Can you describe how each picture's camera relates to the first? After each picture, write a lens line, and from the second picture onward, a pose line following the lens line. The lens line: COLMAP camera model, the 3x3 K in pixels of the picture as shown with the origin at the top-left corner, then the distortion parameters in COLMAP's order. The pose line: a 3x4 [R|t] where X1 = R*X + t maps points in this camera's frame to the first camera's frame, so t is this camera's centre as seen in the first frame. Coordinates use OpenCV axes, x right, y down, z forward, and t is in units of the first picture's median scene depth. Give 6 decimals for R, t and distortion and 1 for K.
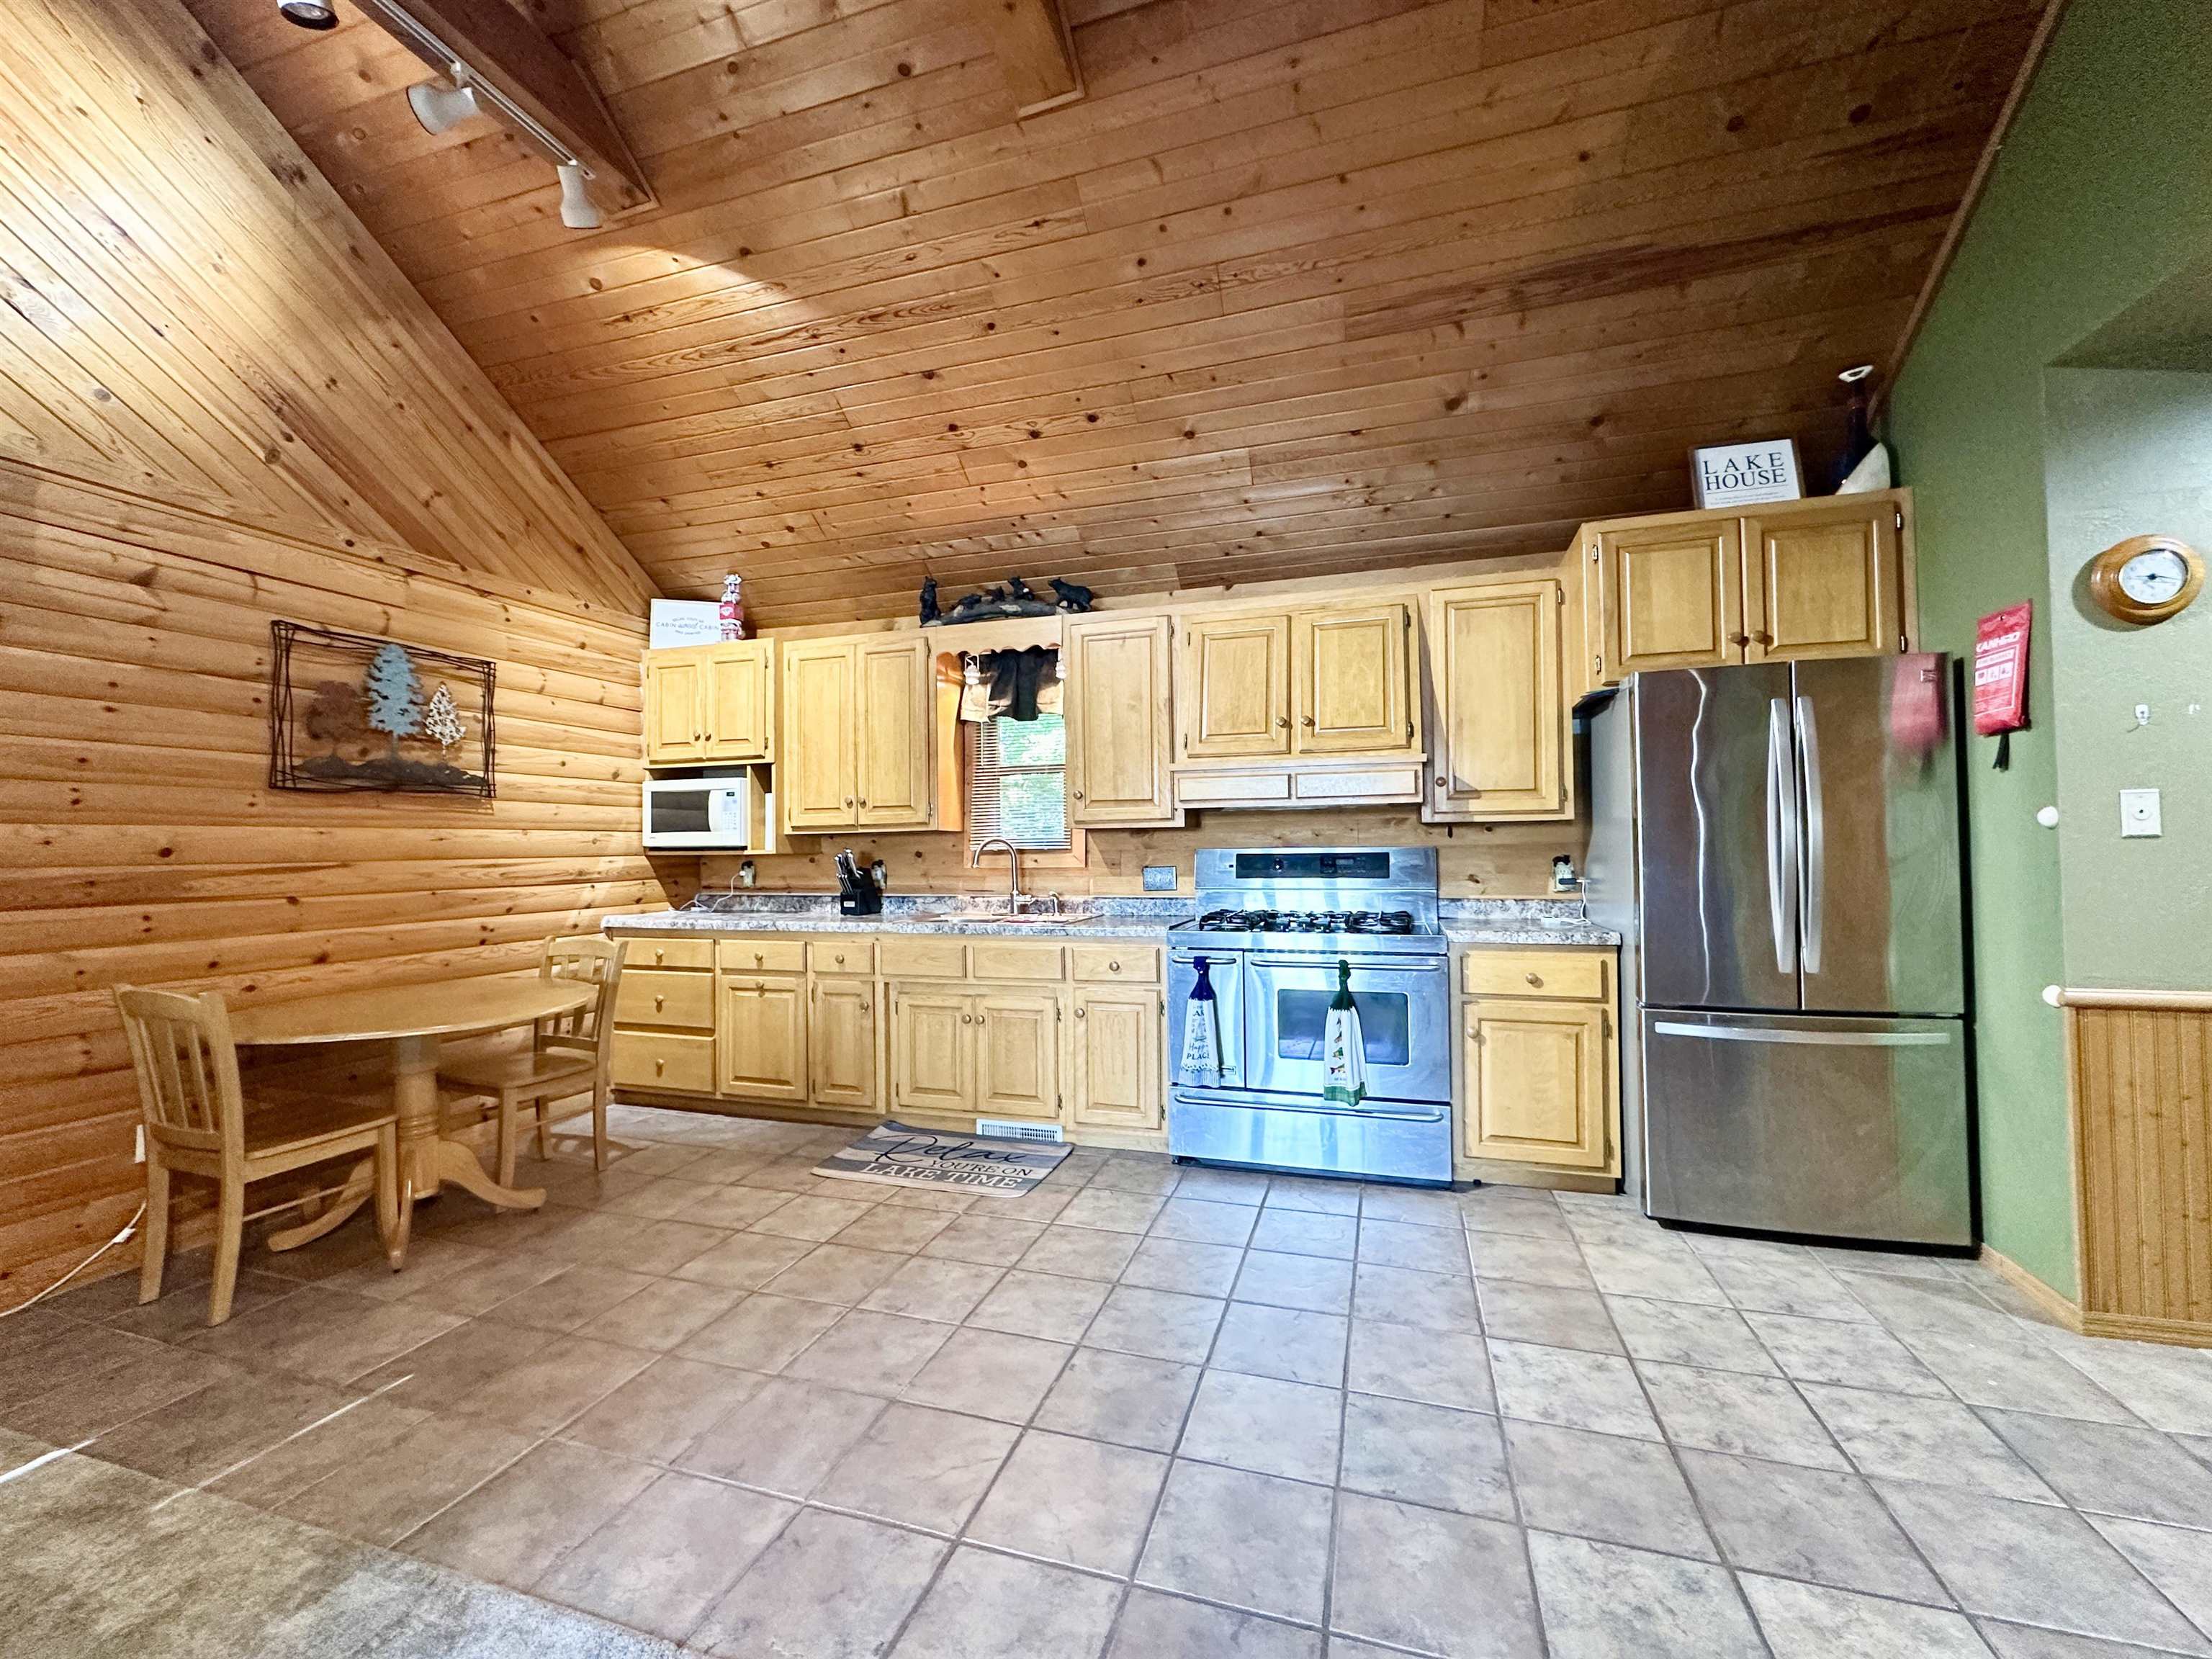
lens RADIAL K [[883.1, 0, 1108.0], [0, 883.1, 832.5], [0, 0, 1]] dist [-0.002784, 0.000536]
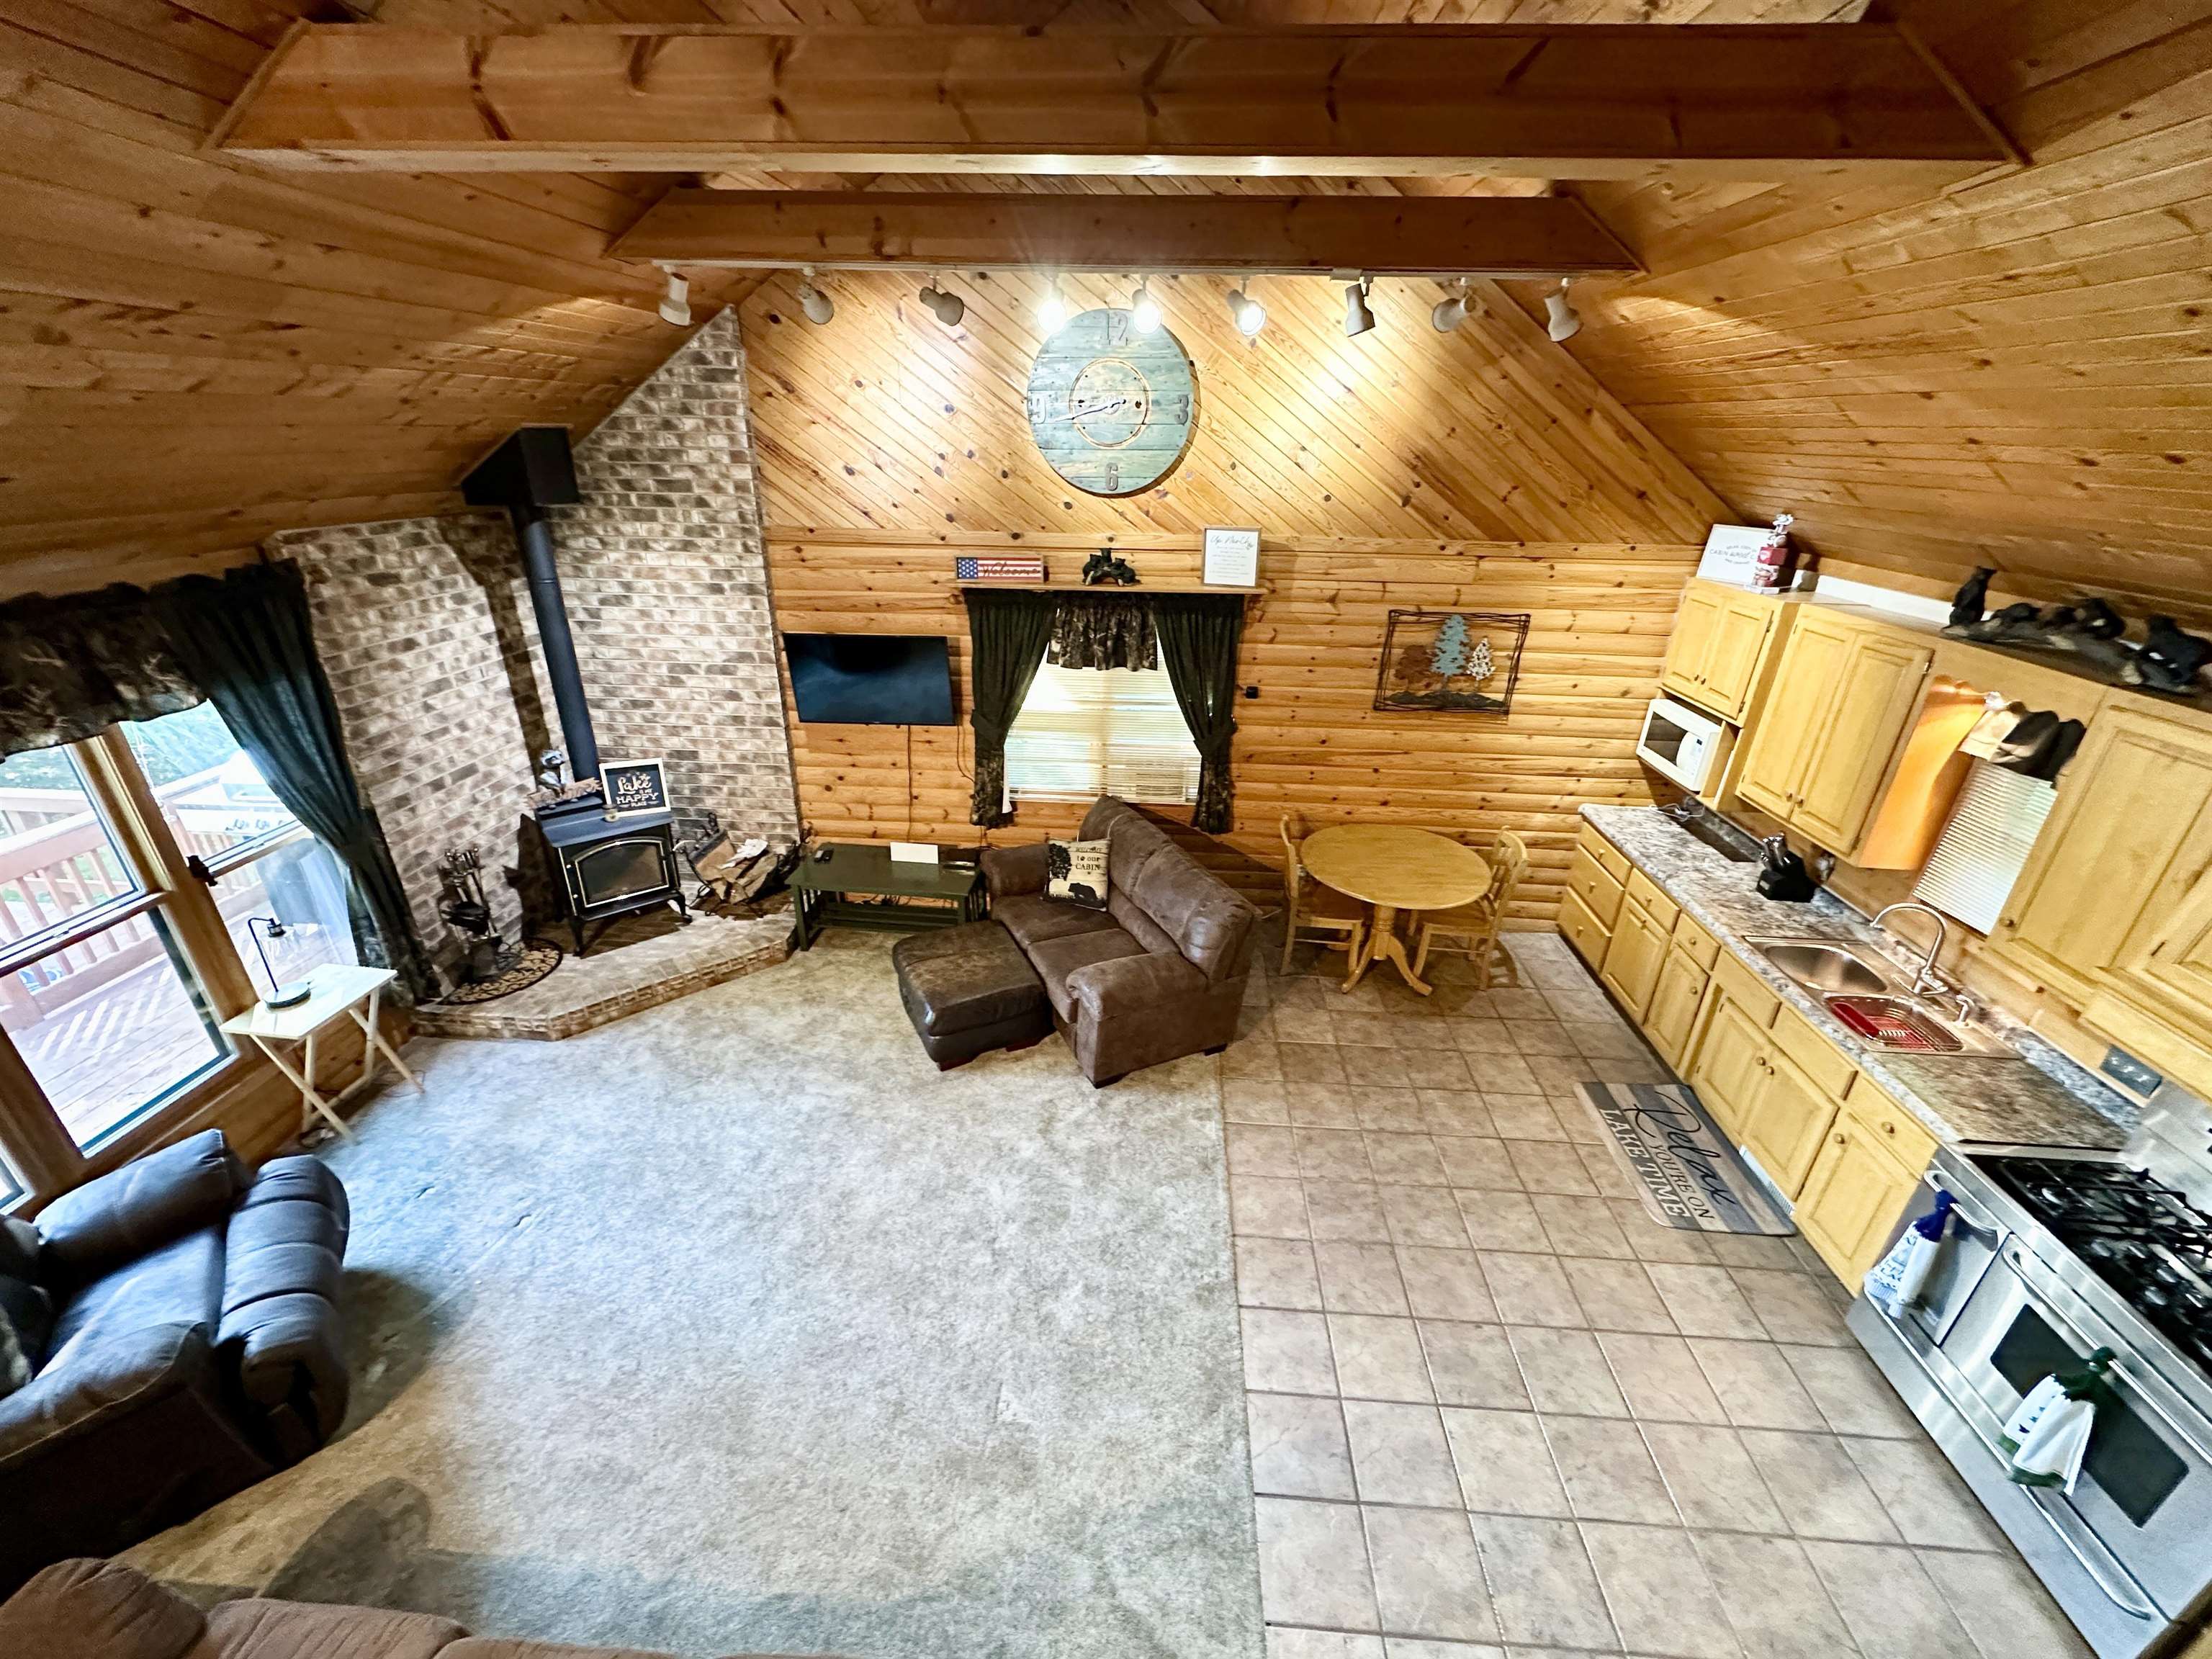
lens RADIAL K [[882.1, 0, 1108.0], [0, 882.1, 832.1], [0, 0, 1]] dist [-0.003052, 0.000552]
pose [[0.242830, 0.417806, -0.875484, 0.461493], [-0.007750, 0.903303, 0.428932, -0.484078], [0.970038, -0.097372, 0.222587, 0.069126]]
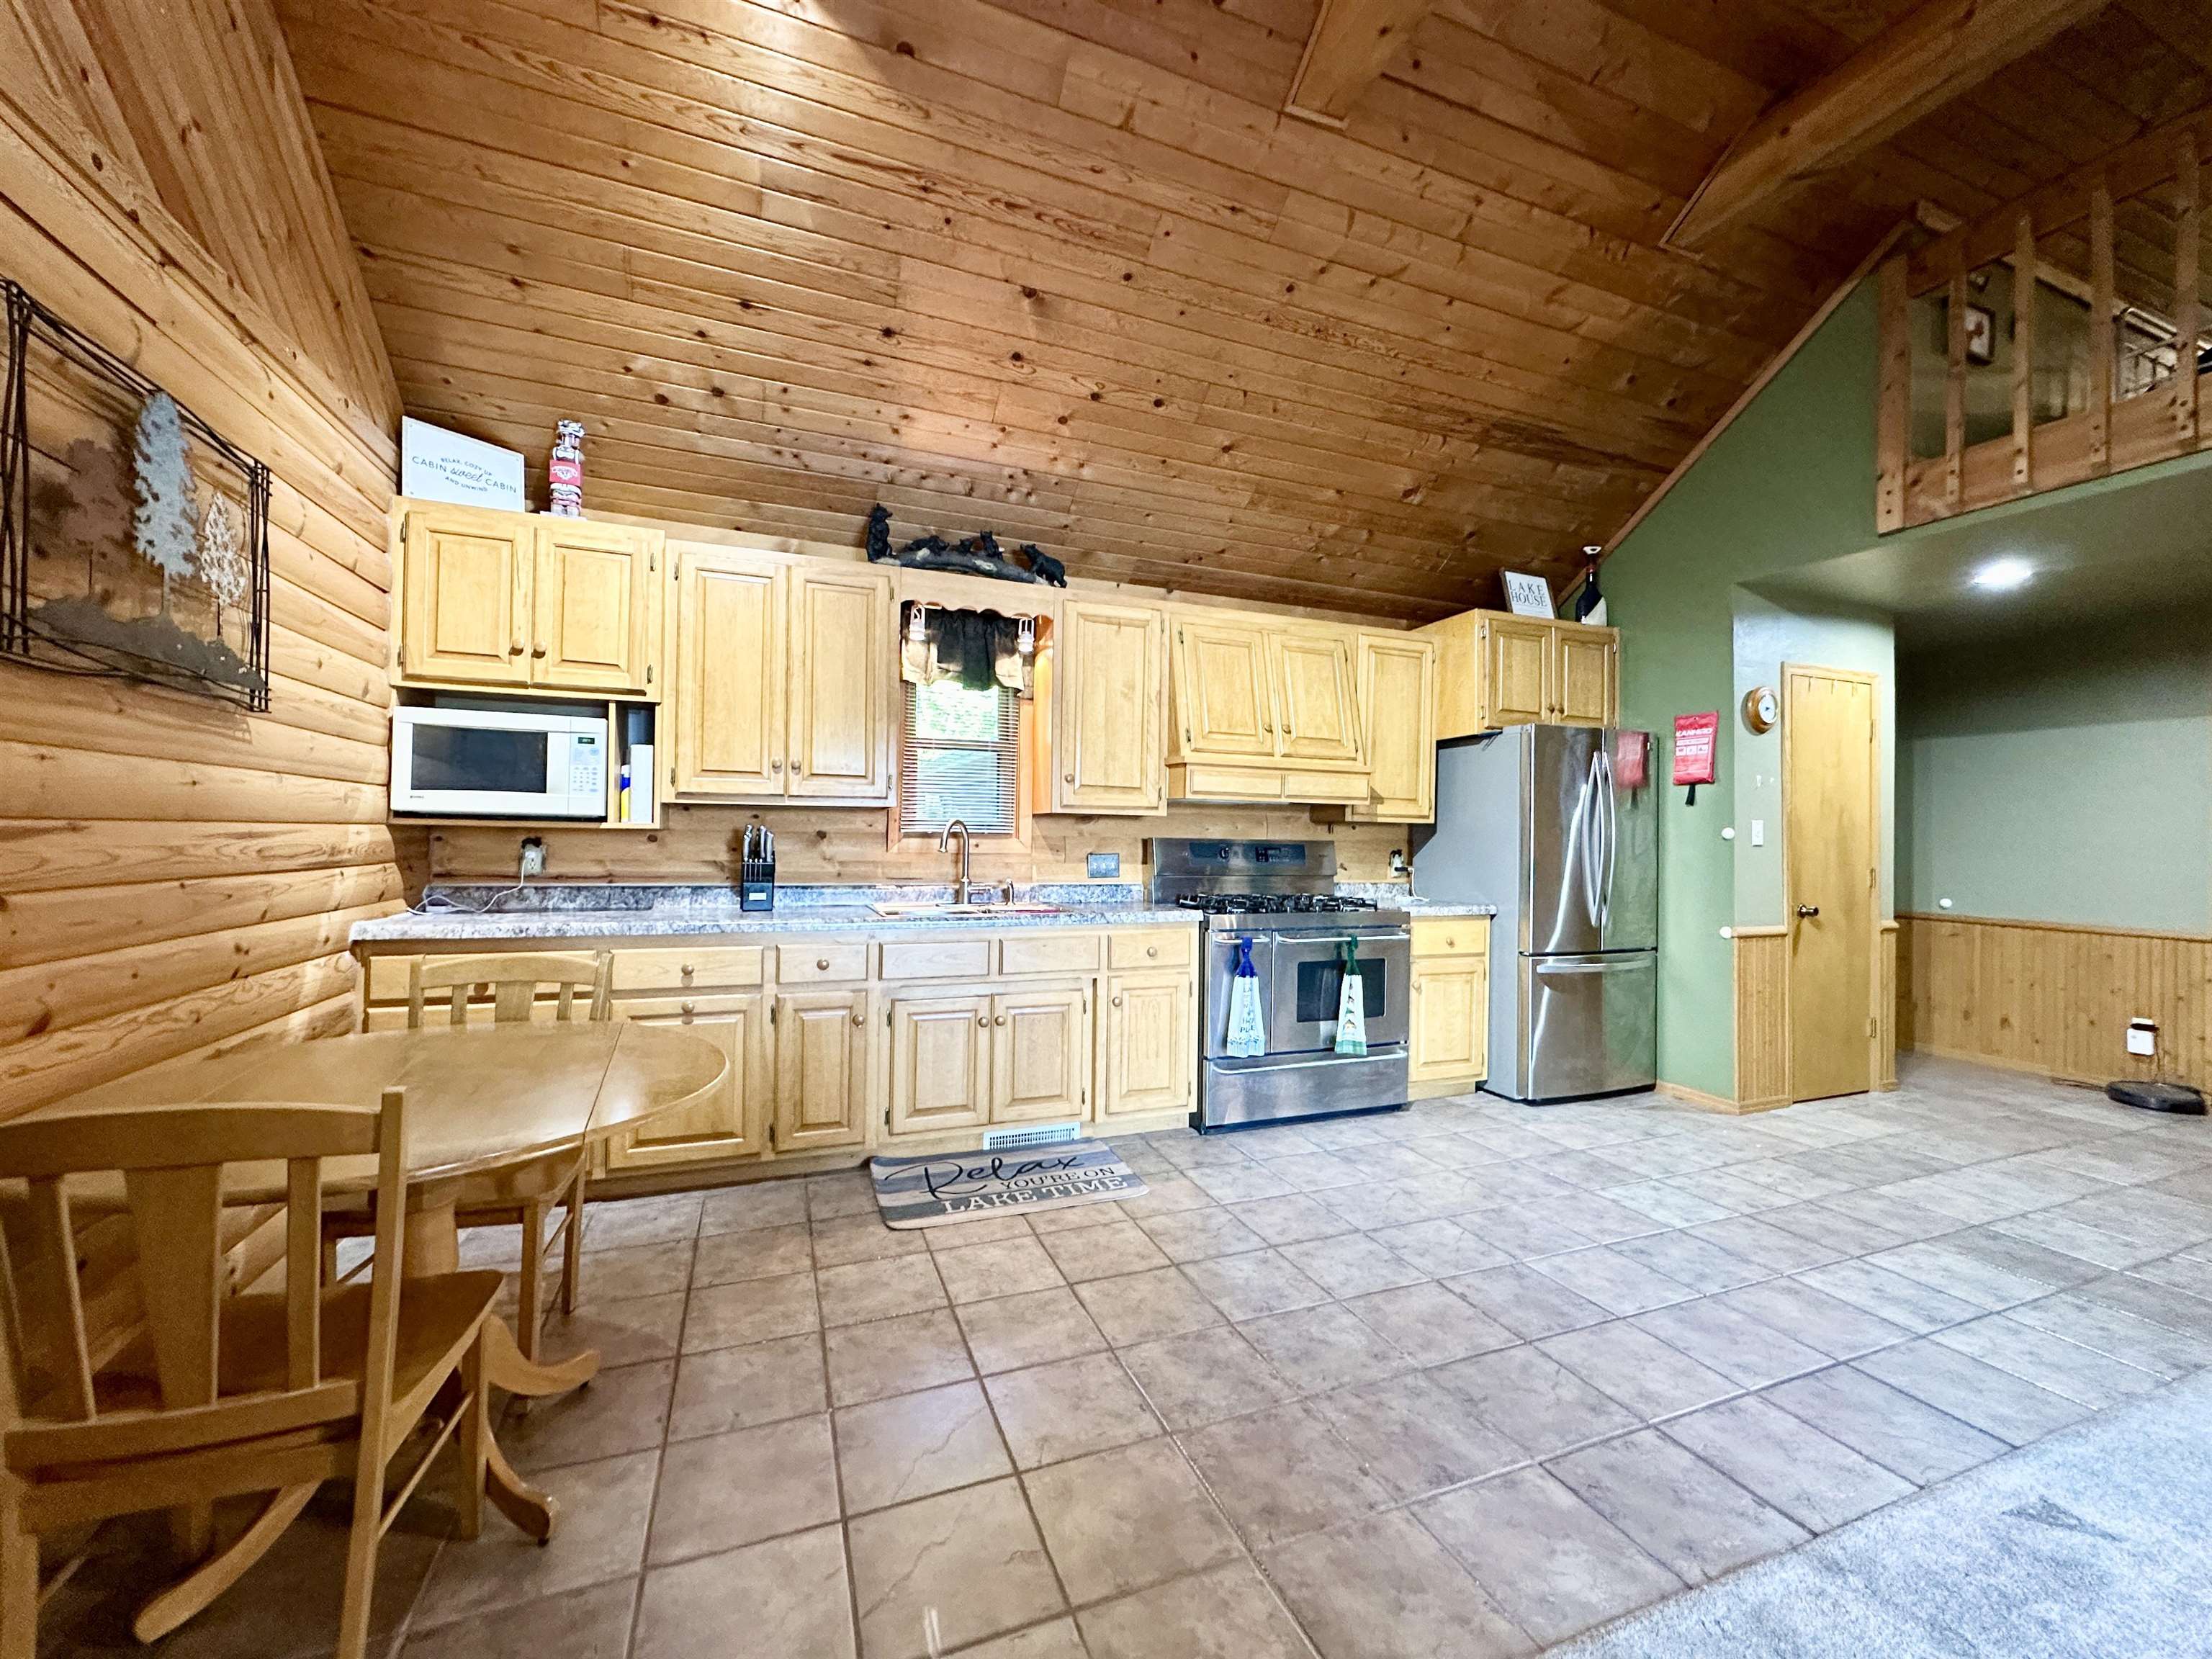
lens RADIAL K [[882.1, 0, 1108.0], [0, 882.1, 832.1], [0, 0, 1]] dist [-0.003052, 0.000552]
pose [[0.777620, 0.029348, 0.628049, -0.660514], [-0.036059, 0.999348, -0.002052, 0.018367], [-0.627699, -0.021052, 0.778171, 0.247086]]
